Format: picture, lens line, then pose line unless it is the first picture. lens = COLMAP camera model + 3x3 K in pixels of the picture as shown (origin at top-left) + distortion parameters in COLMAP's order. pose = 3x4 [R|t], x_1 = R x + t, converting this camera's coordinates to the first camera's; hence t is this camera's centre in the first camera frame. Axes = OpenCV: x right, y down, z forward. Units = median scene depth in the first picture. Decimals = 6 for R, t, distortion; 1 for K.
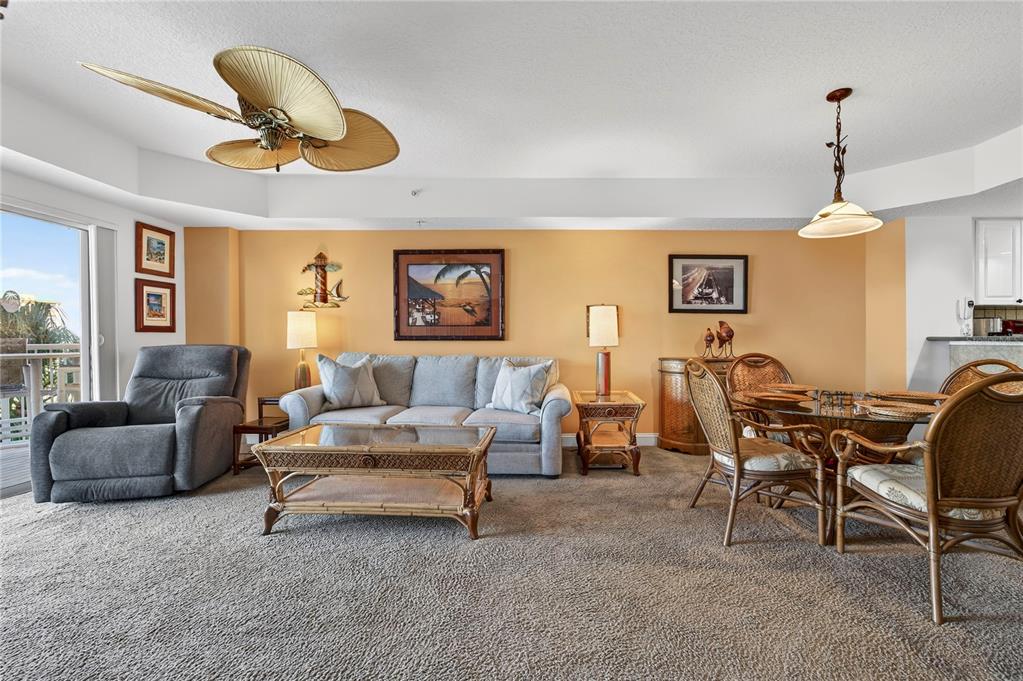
lens RADIAL K [[427.0, 0, 539.6], [0, 427.0, 338.7], [0, 0, 1]] dist [-0.007550, 0.002690]
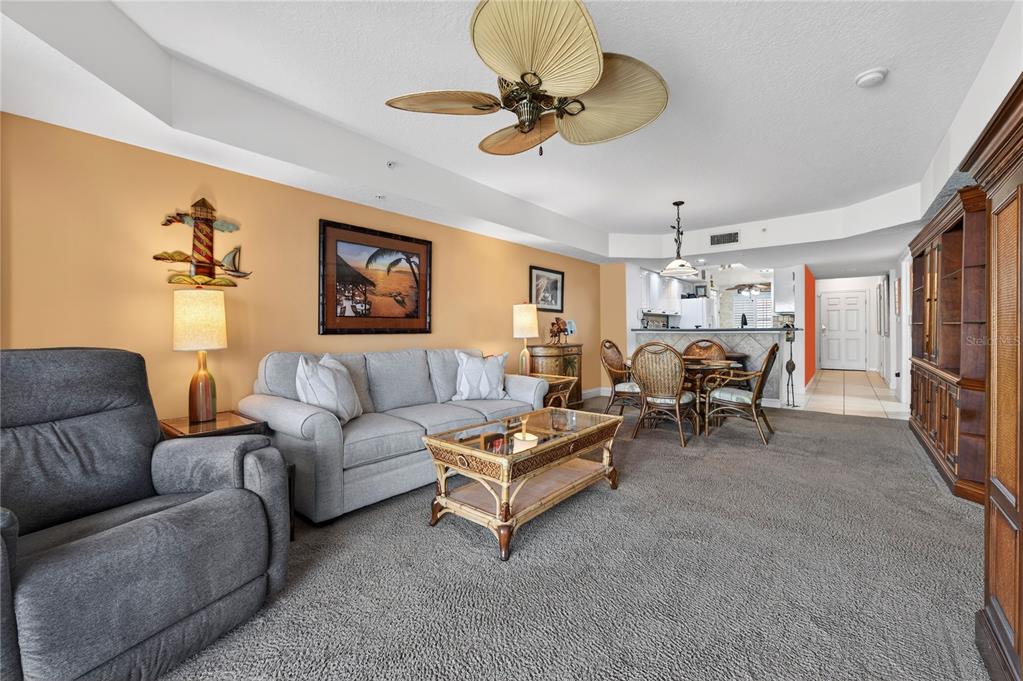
lens RADIAL K [[408.2, 0, 515.2], [0, 408.2, 328.2], [0, 0, 1]] dist [-0.008940, 0.004679]
pose [[0.626720, -0.001585, 0.779243, -0.752334], [0.000889, 0.999999, 0.001320, -0.008713], [-0.779244, -0.000135, 0.626720, 0.269719]]
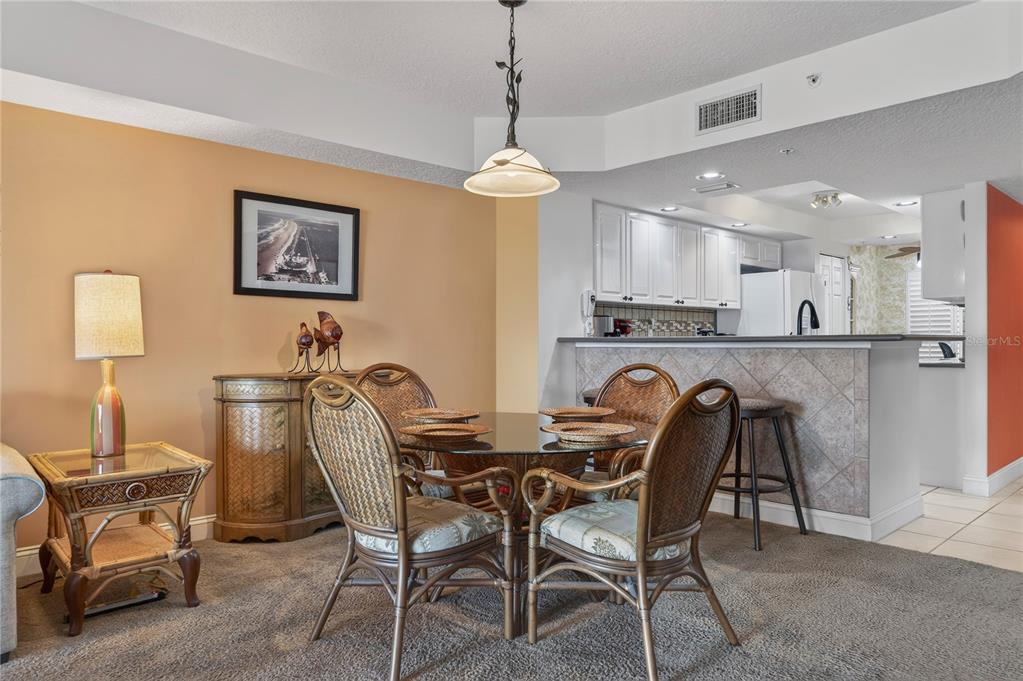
lens RADIAL K [[687.1, 0, 518.8], [0, 687.1, 336.1], [0, 0, 1]] dist [-0.009664, 0.005674]
pose [[0.718097, 0.002141, 0.695940, -0.056744], [0.002469, 0.999981, -0.005625, 0.000125], [-0.695939, 0.005758, 0.718078, 0.106844]]
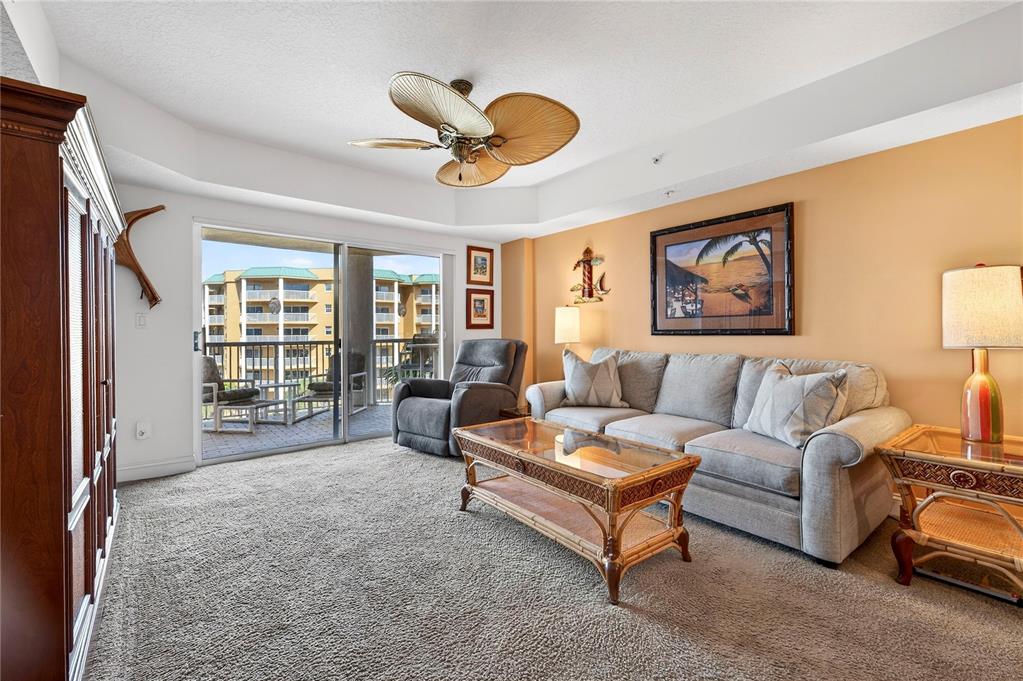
lens RADIAL K [[441.2, 0, 508.1], [0, 441.2, 332.4], [0, 0, 1]] dist [-0.004702, 0.001359]
pose [[0.627646, -0.004830, -0.778484, 0.191889], [0.002361, 0.999988, -0.004300, 0.001452], [0.778496, 0.000861, 0.627650, 0.217938]]
